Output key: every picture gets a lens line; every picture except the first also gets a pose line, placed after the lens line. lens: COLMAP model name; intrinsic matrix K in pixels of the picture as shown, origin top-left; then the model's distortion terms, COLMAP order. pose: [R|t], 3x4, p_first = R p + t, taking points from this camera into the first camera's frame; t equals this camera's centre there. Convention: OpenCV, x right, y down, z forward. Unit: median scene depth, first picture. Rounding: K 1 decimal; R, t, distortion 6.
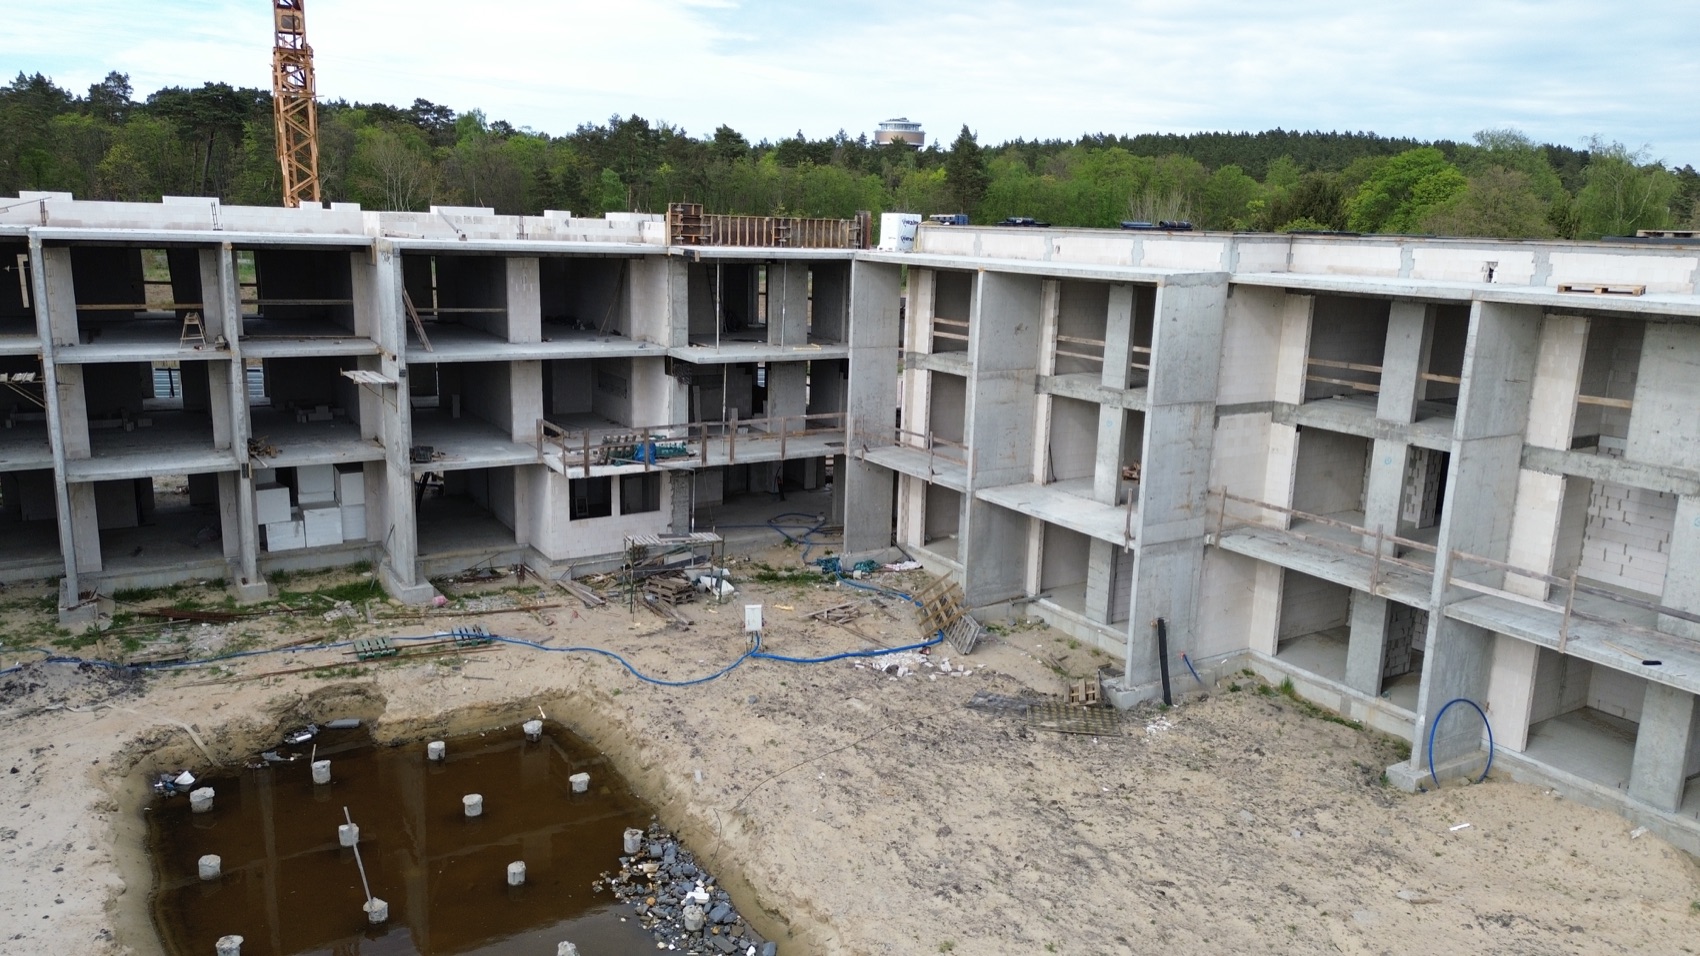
lens RADIAL K [[1154.7, 0, 822.7], [0, 1154.7, 475.2], [0, 0, 1]] dist [0.045929, 0.000072]
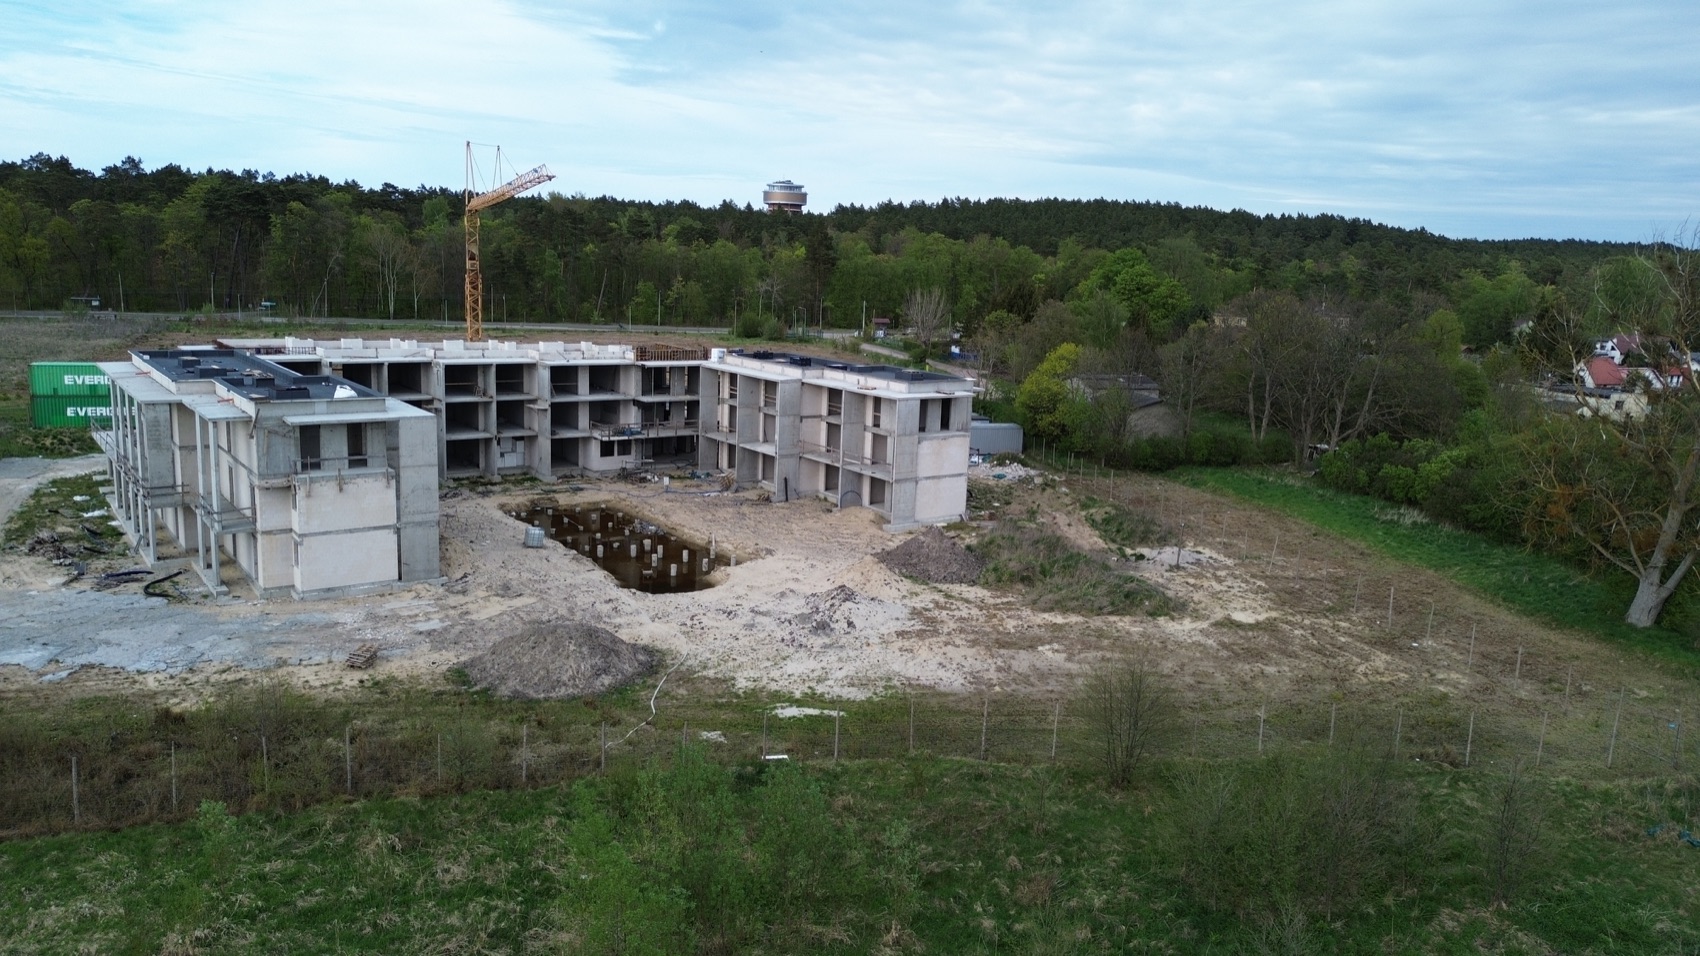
lens RADIAL K [[1174.3, 0, 855.4], [0, 1174.3, 471.8], [0, 0, 1]] dist [0.100680, -0.096838]
pose [[0.994130, -0.004550, 0.108094, 0.092290], [0.007529, 0.999603, -0.027161, 0.157675], [-0.107927, 0.027816, 0.993770, -1.941921]]
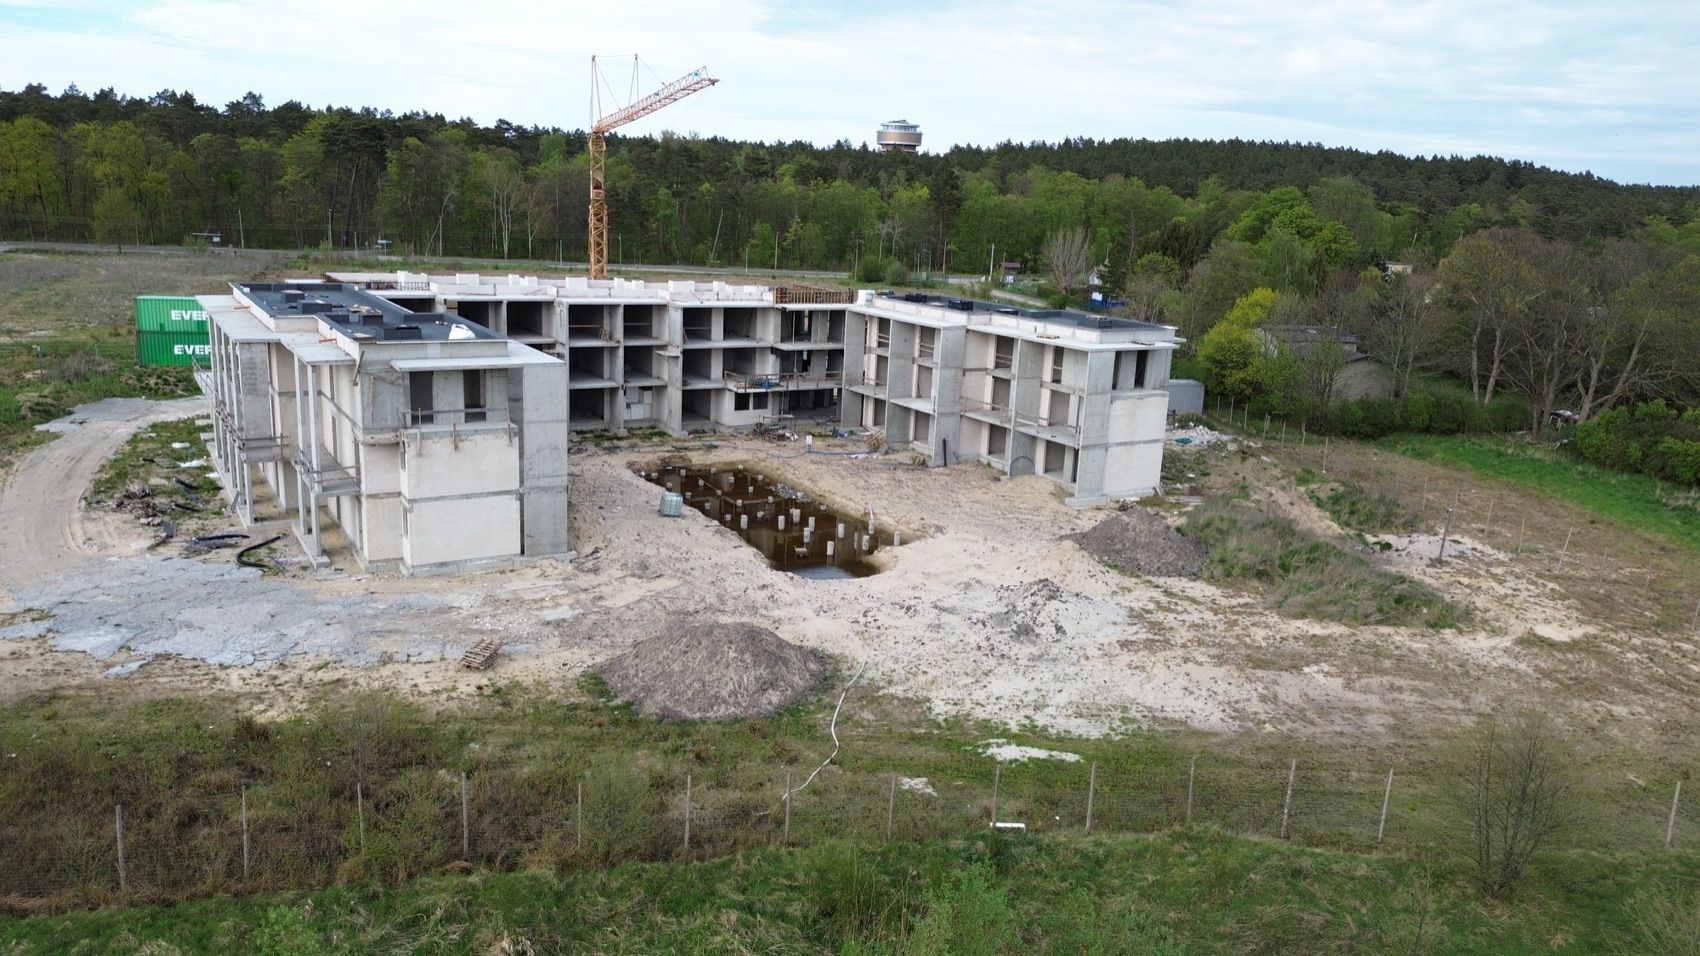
lens RADIAL K [[1174.3, 0, 855.4], [0, 1174.3, 471.8], [0, 0, 1]] dist [0.100680, -0.096838]
pose [[0.999522, 0.015098, 0.026962, -0.017939], [-0.015529, 0.999754, 0.015853, 0.127642], [-0.026716, -0.016264, 0.999511, -1.594408]]
